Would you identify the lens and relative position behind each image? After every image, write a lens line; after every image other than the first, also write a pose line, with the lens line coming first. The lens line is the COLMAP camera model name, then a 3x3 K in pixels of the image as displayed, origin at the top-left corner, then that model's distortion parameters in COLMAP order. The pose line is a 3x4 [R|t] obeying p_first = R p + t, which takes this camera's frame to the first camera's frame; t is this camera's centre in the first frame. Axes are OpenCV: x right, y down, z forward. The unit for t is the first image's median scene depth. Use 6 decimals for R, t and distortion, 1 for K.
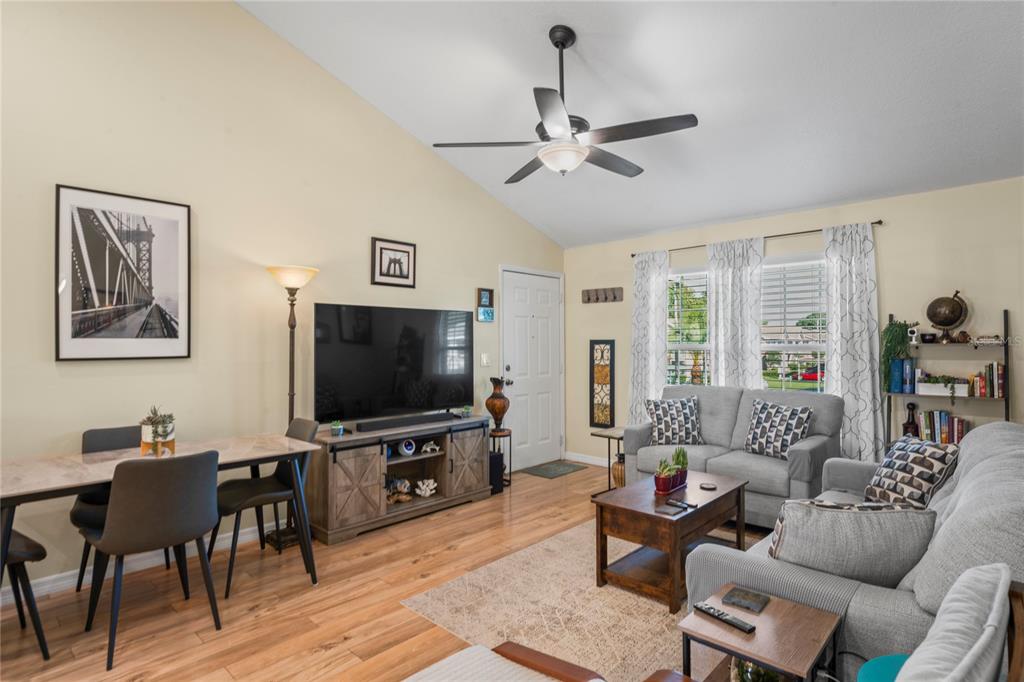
lens RADIAL K [[531.4, 0, 512.5], [0, 531.4, 338.0], [0, 0, 1]] dist [-0.001488, -0.000618]
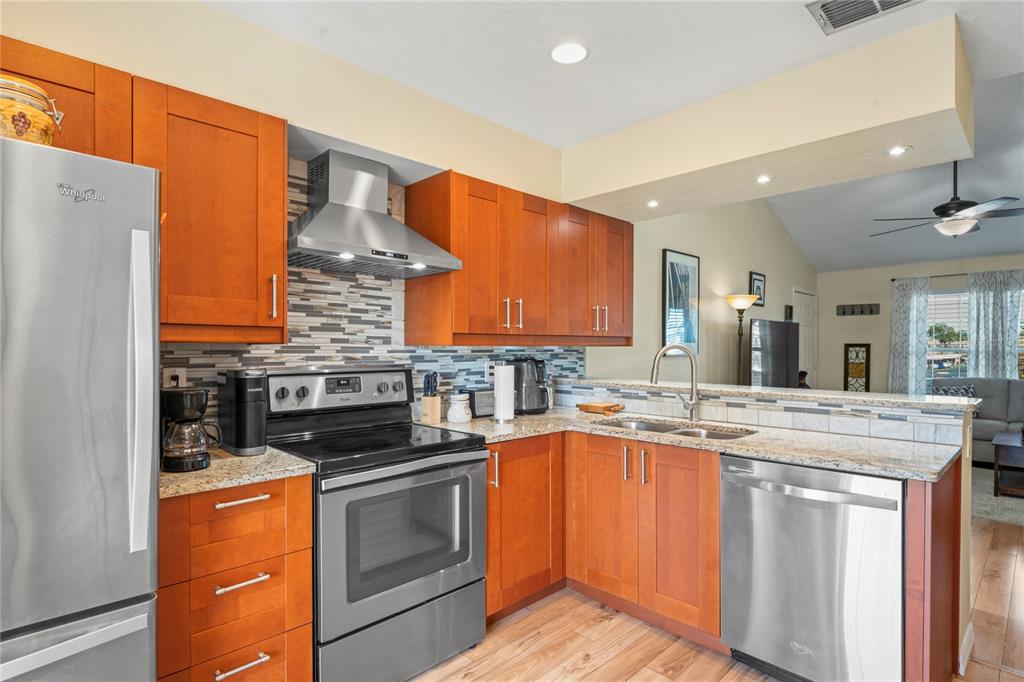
lens RADIAL K [[529.8, 0, 507.0], [0, 529.8, 354.6], [0, 0, 1]] dist [-0.001132, -0.000097]
pose [[0.999301, 0.003605, -0.037221, -0.804386], [-0.002601, 0.999633, 0.026982, -0.003323], [0.037304, -0.026866, 0.998943, -0.418687]]
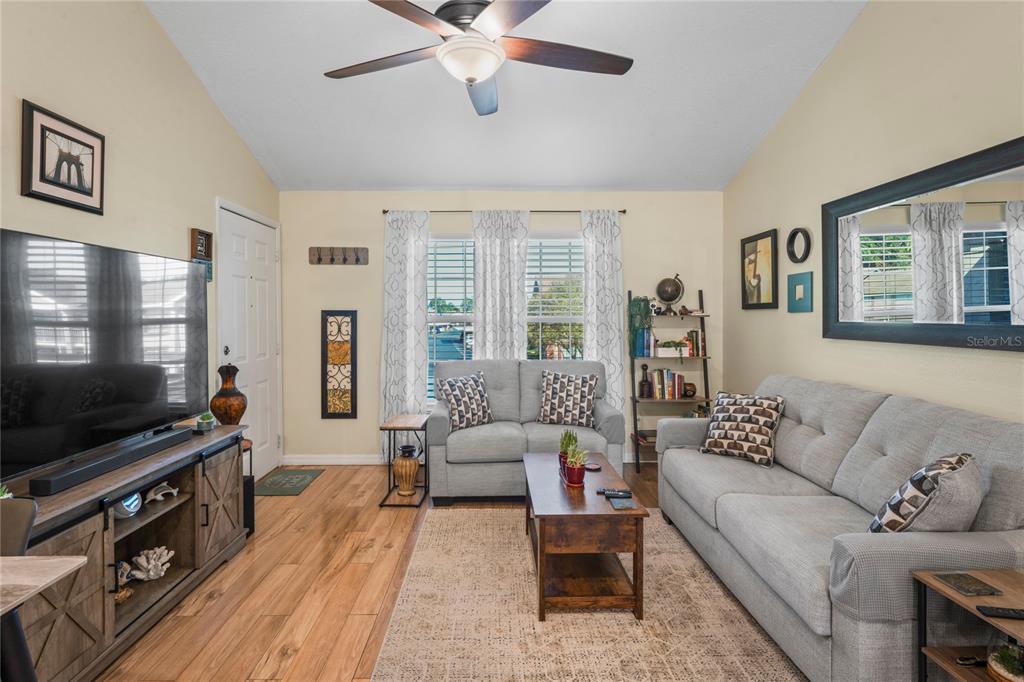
lens RADIAL K [[527.3, 0, 504.5], [0, 527.3, 319.6], [0, 0, 1]] dist [-0.001022, -0.000430]
pose [[0.714505, -0.003847, 0.699620, -0.269192], [-0.008835, 0.999856, 0.014521, 0.004482], [-0.699575, -0.016557, 0.714367, 0.305625]]
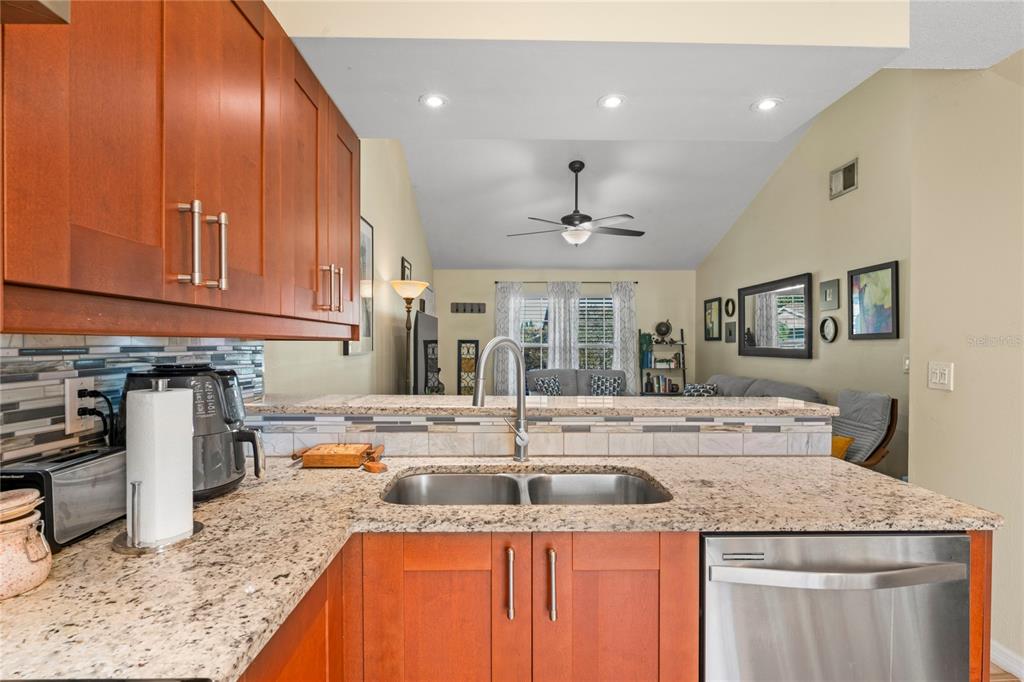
lens RADIAL K [[522.7, 0, 506.2], [0, 522.7, 340.7], [0, 0, 1]] dist [-0.000898, -0.000601]
pose [[0.715453, 0.008785, 0.698606, -0.884736], [-0.013447, 0.999909, 0.001197, 0.002919], [-0.698532, -0.010251, 0.715506, -0.050210]]
